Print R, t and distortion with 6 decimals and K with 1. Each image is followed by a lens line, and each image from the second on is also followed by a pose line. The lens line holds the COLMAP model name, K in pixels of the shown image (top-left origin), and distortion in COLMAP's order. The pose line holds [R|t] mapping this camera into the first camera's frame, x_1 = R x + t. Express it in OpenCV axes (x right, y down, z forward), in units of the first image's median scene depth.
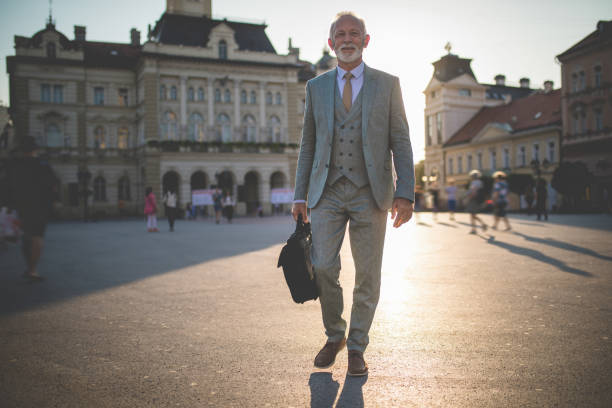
lens RADIAL K [[609.5, 0, 310.0], [0, 609.5, 206.2], [0, 0, 1]] dist [-0.064699, 0.112275]
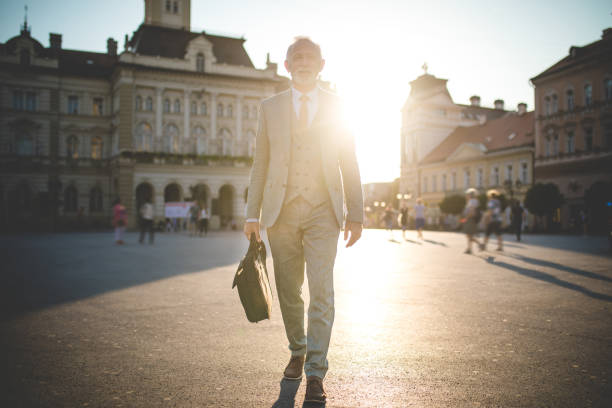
lens RADIAL K [[609.5, 0, 310.0], [0, 609.5, 206.2], [0, 0, 1]] dist [-0.064699, 0.112275]
pose [[0.998940, 0.022617, 0.040101, 0.001465], [-0.021602, 0.999440, -0.025573, -0.000154], [-0.040657, 0.024679, 0.998868, 0.003309]]
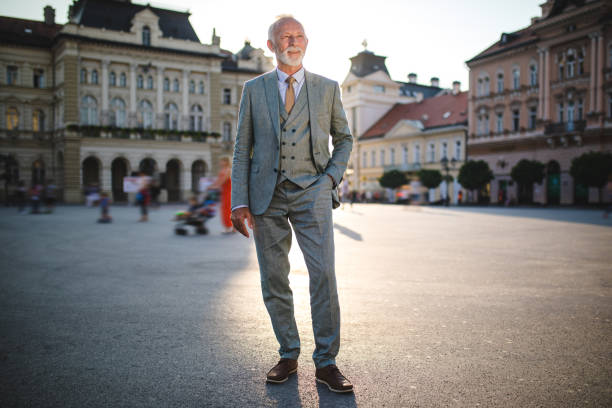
lens RADIAL K [[630.5, 0, 323.9], [0, 630.5, 212.4], [0, 0, 1]] dist [-0.068337, 0.131370]
pose [[0.984650, 0.017895, 0.173618, -0.030017], [-0.022187, 0.999494, 0.022807, 0.001503], [-0.173122, -0.026309, 0.984549, -0.067190]]
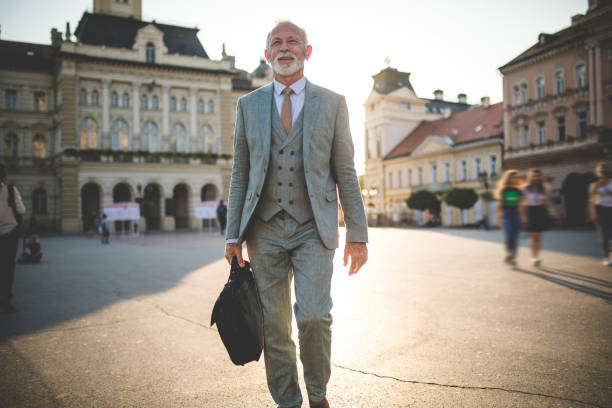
lens RADIAL K [[591.0, 0, 304.9], [0, 591.0, 205.8], [0, 0, 1]] dist [-0.060122, 0.101661]
pose [[0.996103, 0.003742, 0.088121, 0.014041], [-0.001663, 0.999719, -0.023654, -0.002314], [-0.088184, 0.023415, 0.995829, 0.087128]]
